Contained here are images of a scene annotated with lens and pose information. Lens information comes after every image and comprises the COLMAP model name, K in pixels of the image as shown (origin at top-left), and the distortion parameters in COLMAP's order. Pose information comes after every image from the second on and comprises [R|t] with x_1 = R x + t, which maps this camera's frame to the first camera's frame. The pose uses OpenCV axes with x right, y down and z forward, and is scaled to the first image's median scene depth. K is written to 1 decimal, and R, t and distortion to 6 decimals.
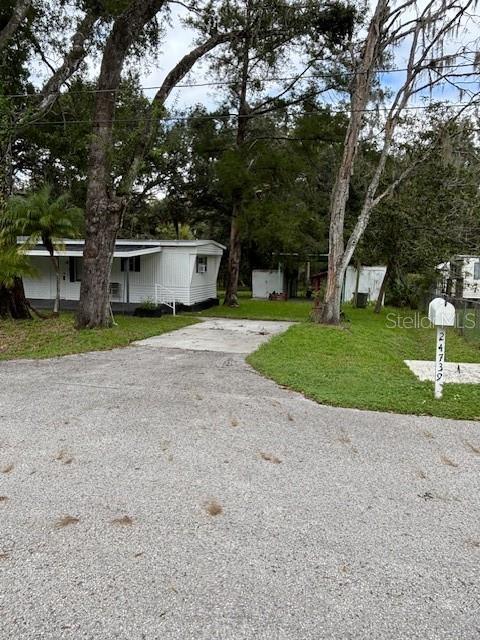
lens RADIAL K [[470.2, 0, 240.0], [0, 470.2, 320.0], [0, 0, 1]] dist [0.035880, -0.002992]
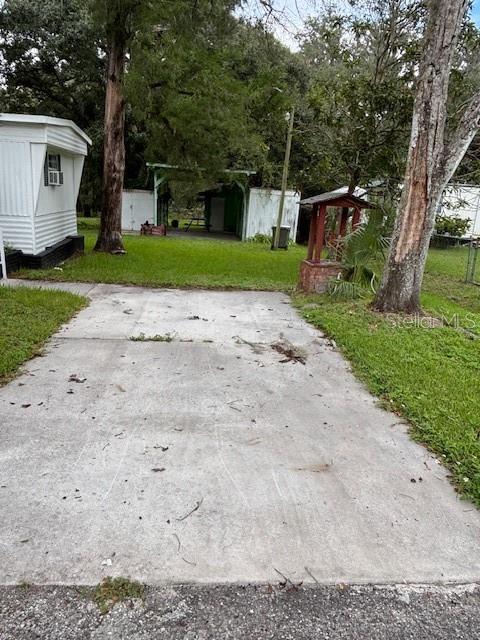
lens RADIAL K [[470.2, 0, 240.0], [0, 470.2, 320.0], [0, 0, 1]] dist [0.035880, -0.002992]
pose [[0.935096, -0.055190, 0.350071, -0.087116], [0.000757, 0.988108, 0.153758, -0.039891], [-0.354394, -0.143513, 0.924018, 0.477630]]
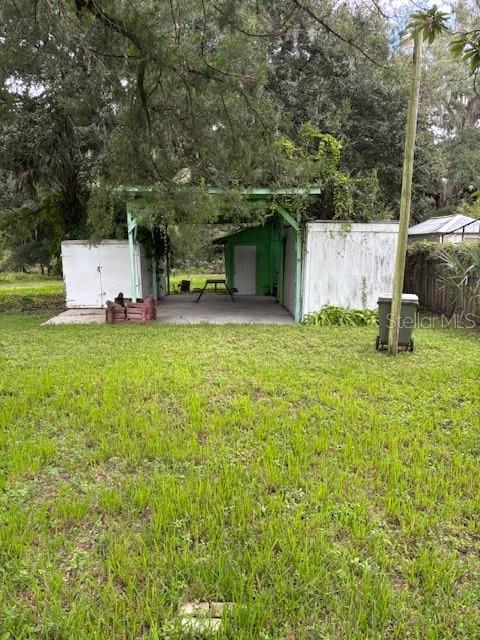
lens RADIAL K [[470.2, 0, 240.0], [0, 470.2, 320.0], [0, 0, 1]] dist [0.035880, -0.002992]
pose [[0.949589, -0.068210, 0.305987, 0.079375], [0.055080, 0.997161, 0.051352, -0.092220], [-0.308621, -0.031909, 0.950650, 1.027459]]
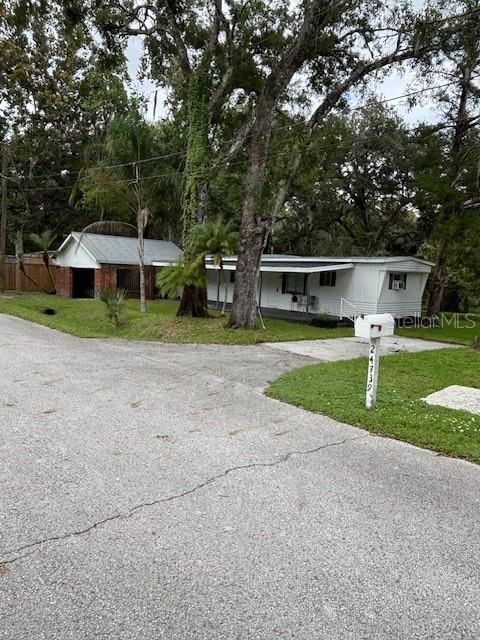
lens RADIAL K [[470.2, 0, 240.0], [0, 470.2, 320.0], [0, 0, 1]] dist [0.035880, -0.002992]
pose [[0.819129, 0.074807, -0.568711, 0.238678], [-0.095846, 0.995371, -0.007119, 0.002631], [0.565545, 0.060340, 0.822507, -0.006412]]
